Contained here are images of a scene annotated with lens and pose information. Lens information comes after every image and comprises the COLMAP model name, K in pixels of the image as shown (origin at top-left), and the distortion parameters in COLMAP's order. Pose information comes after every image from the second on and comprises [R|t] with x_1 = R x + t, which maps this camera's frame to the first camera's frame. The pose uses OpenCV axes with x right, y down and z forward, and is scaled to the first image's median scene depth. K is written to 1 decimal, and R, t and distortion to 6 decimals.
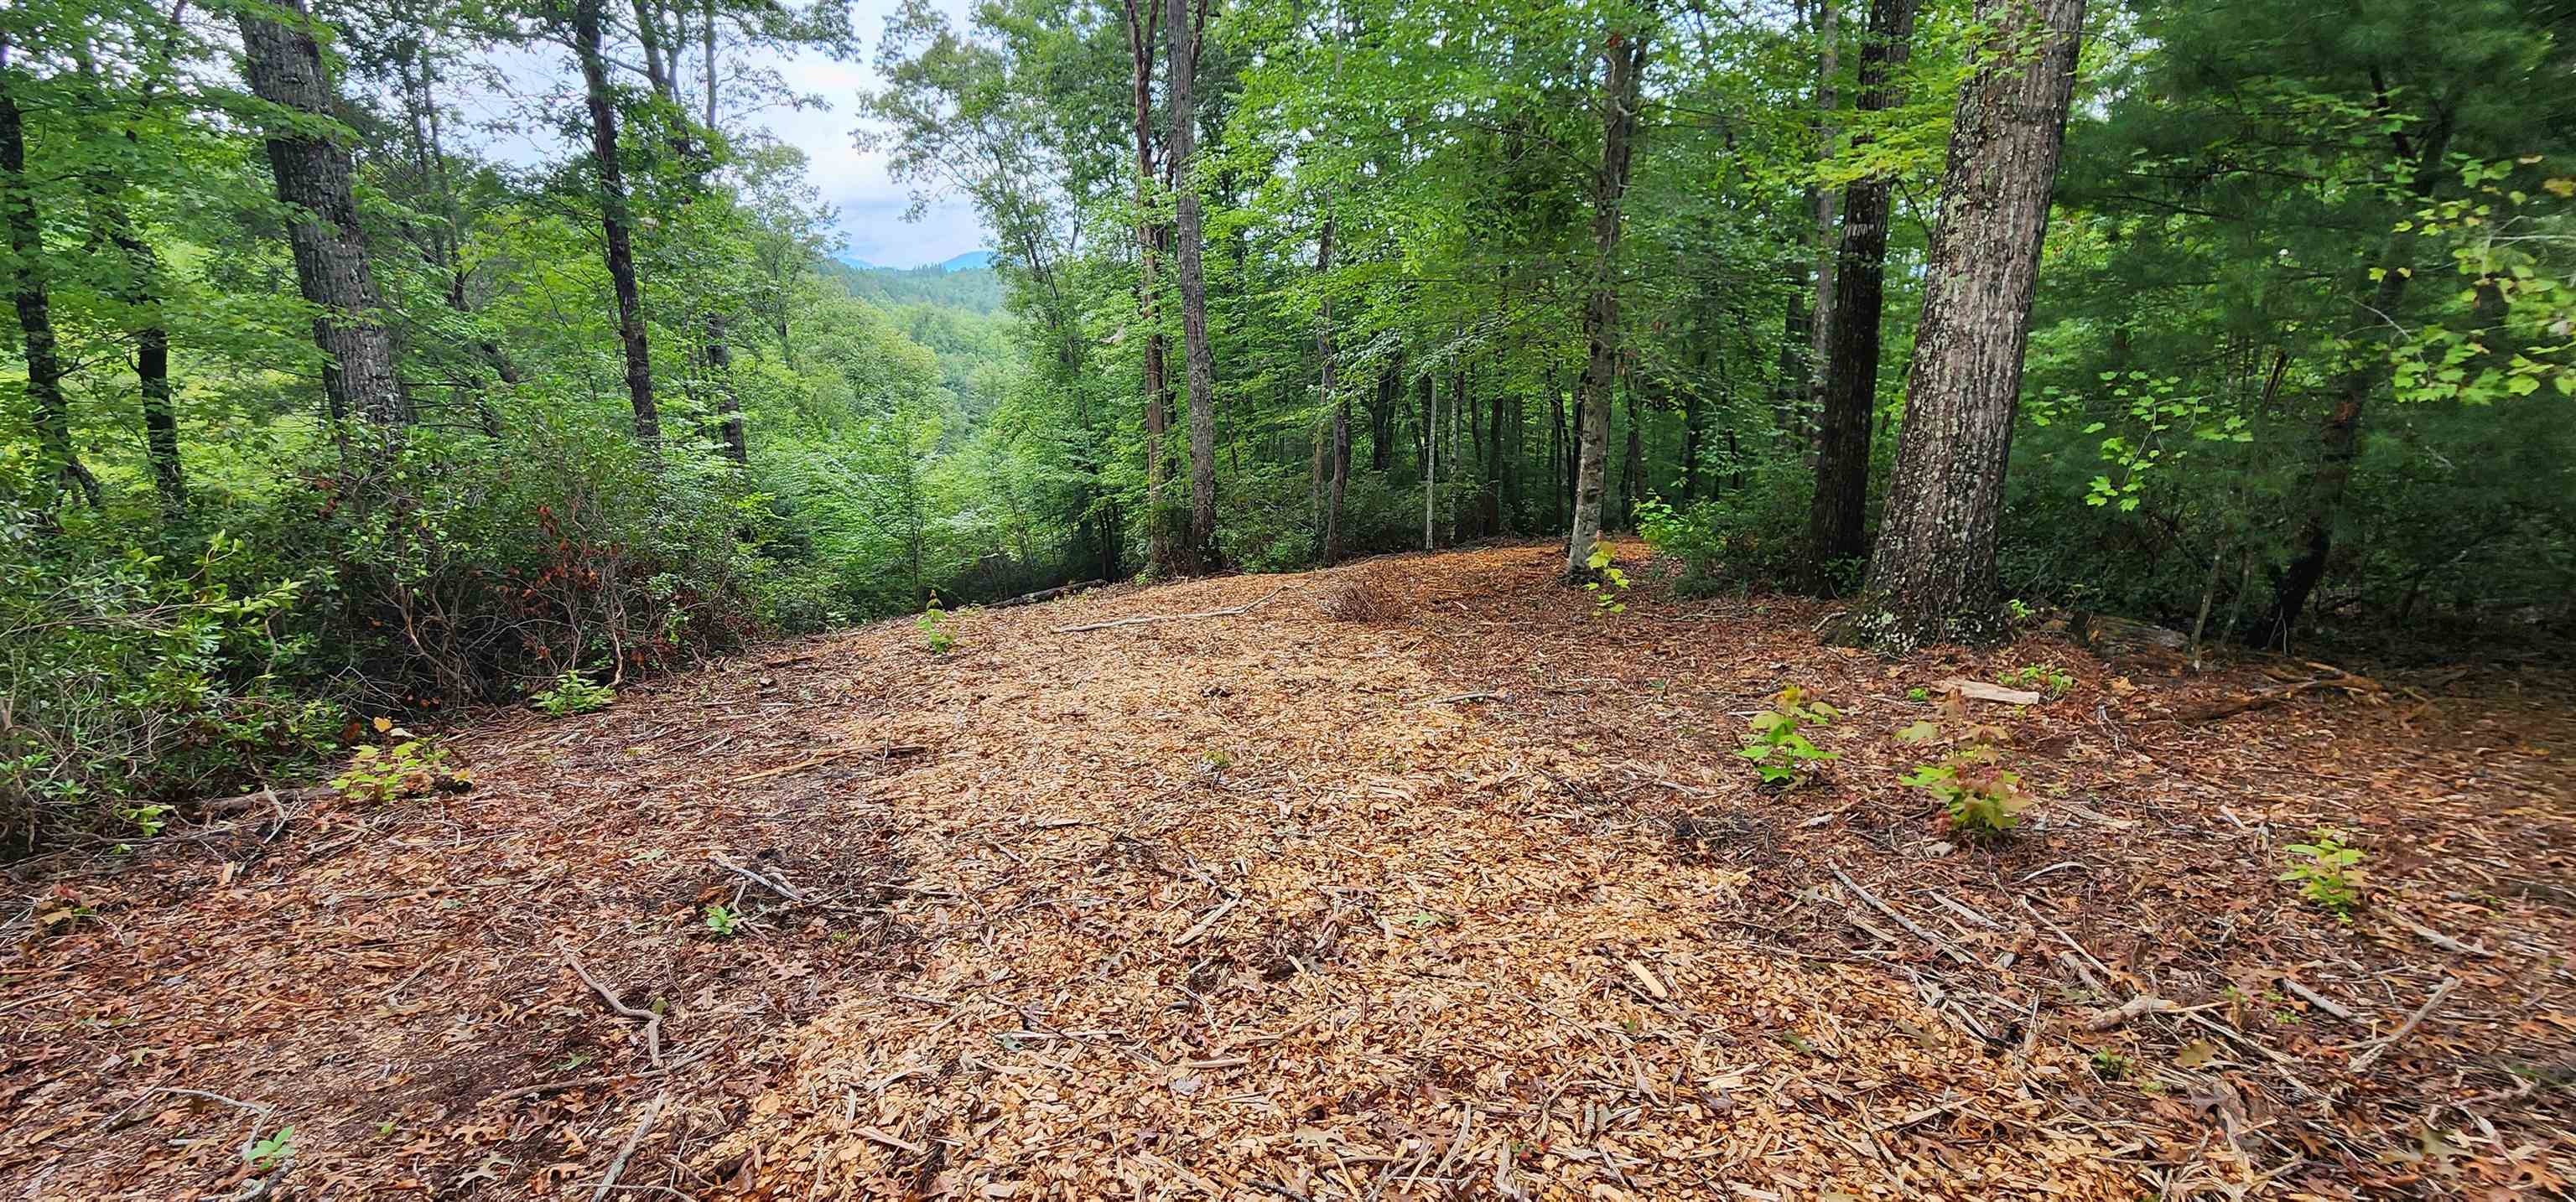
lens RADIAL K [[1063.5, 0, 1288.4], [0, 1063.5, 605.3], [0, 0, 1]] dist [0.000249, 0.000886]
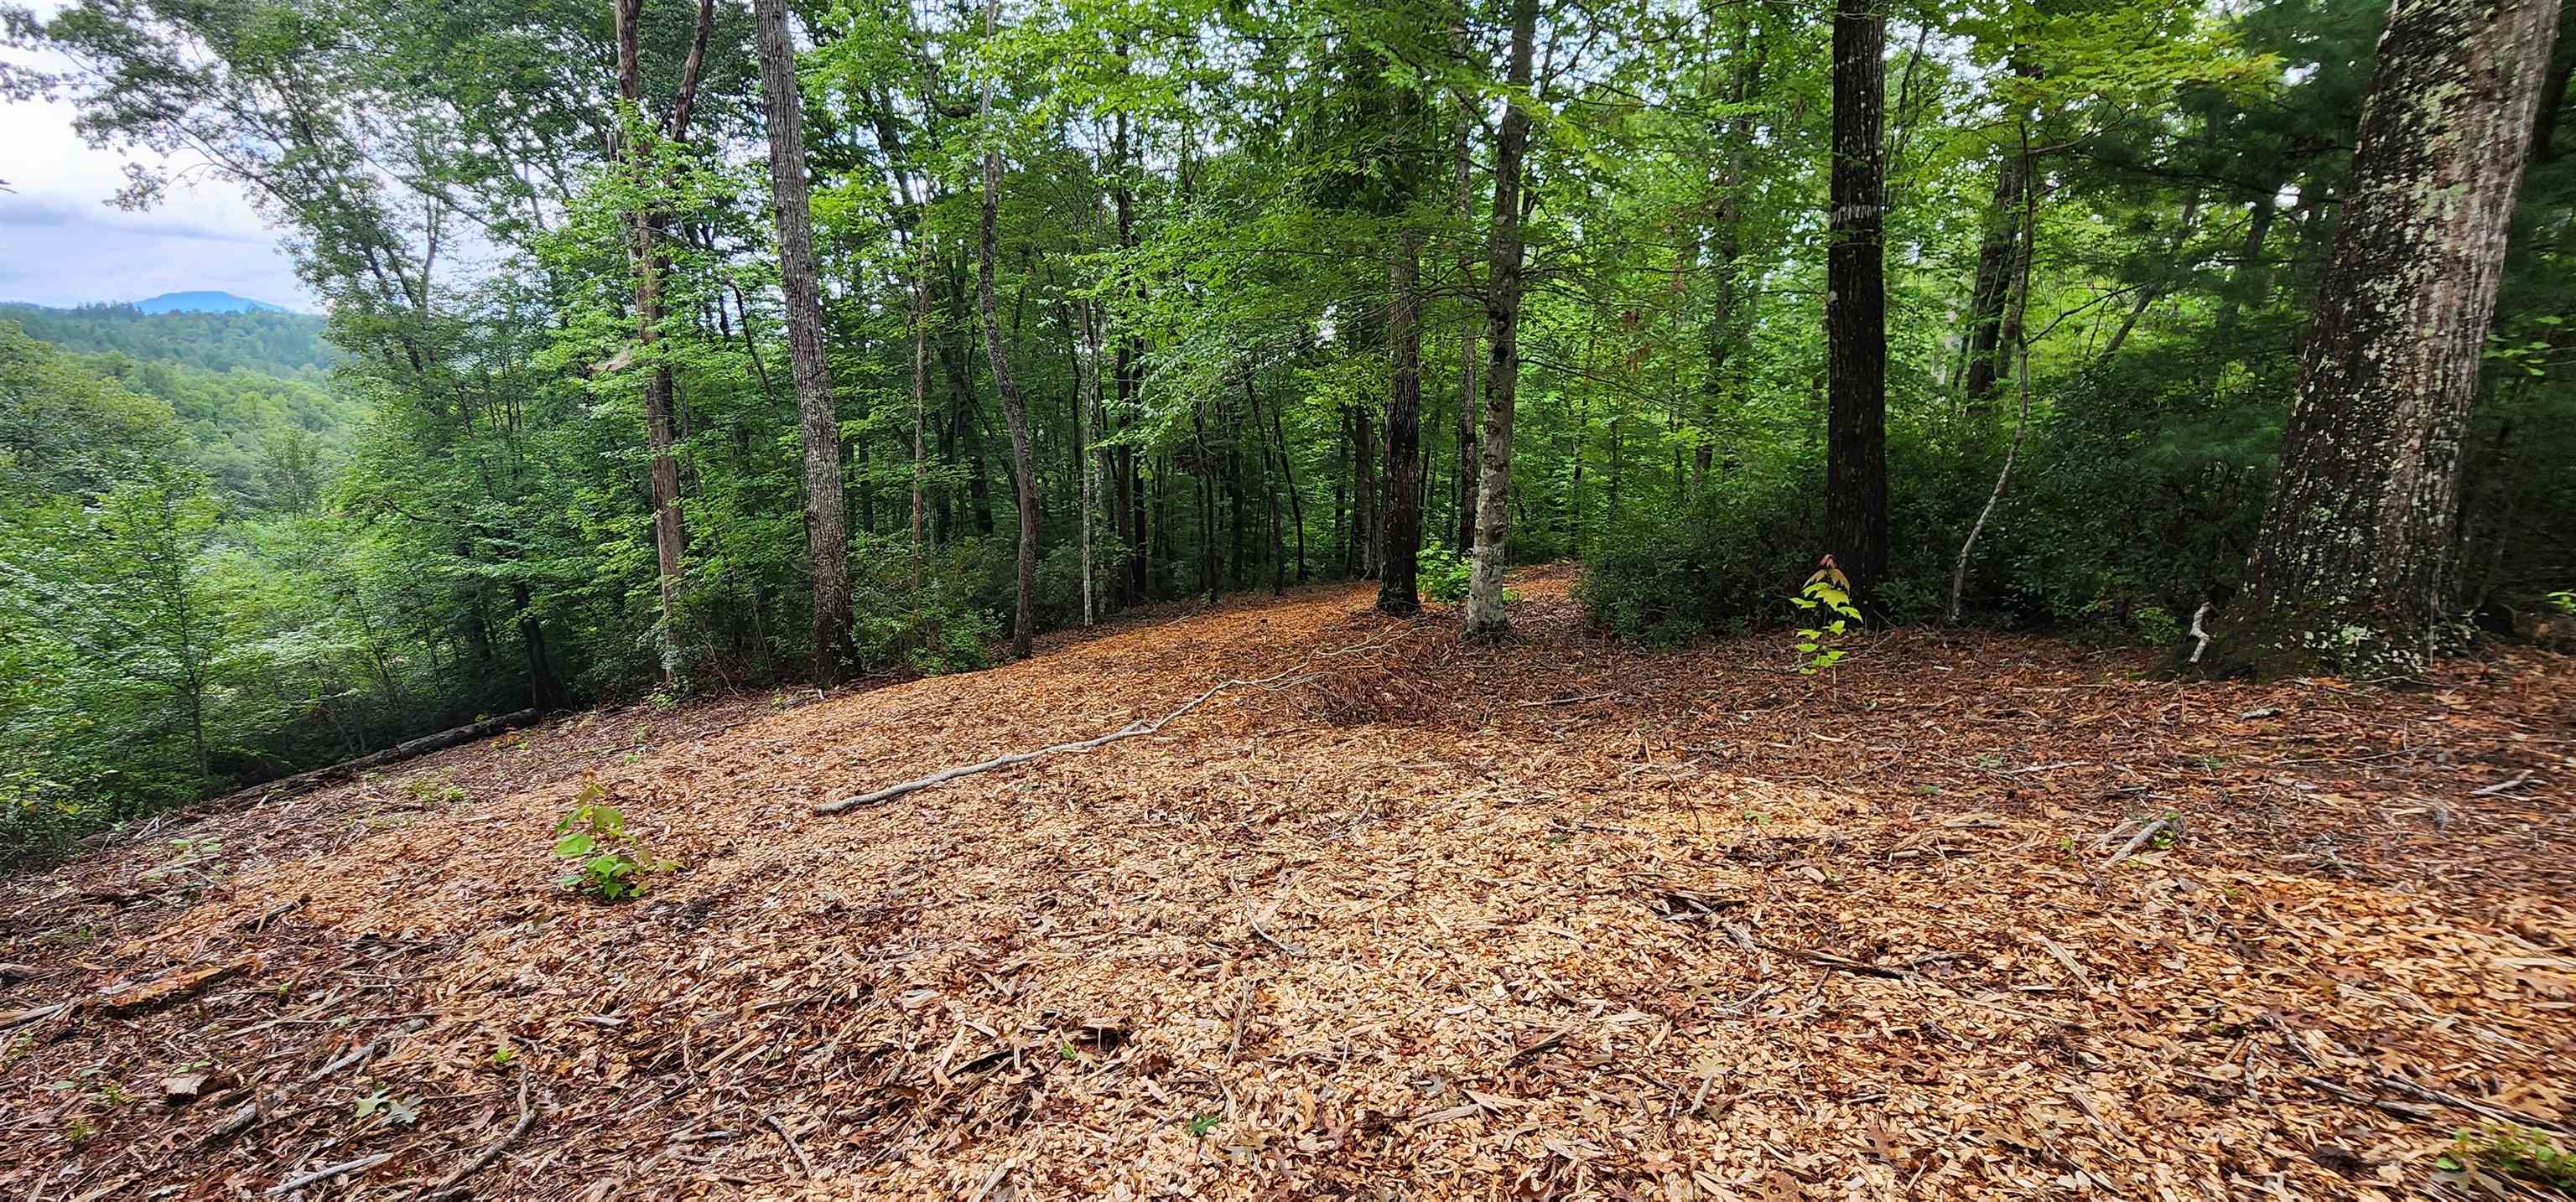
lens RADIAL K [[1063.5, 0, 1287.7], [0, 1063.5, 597.7], [0, 0, 1]] dist [0.000249, 0.000886]
pose [[0.871652, -0.066173, 0.485638, -0.492835], [0.104398, 0.993173, -0.052050, -0.055473], [-0.478878, 0.096069, 0.872609, 0.720596]]
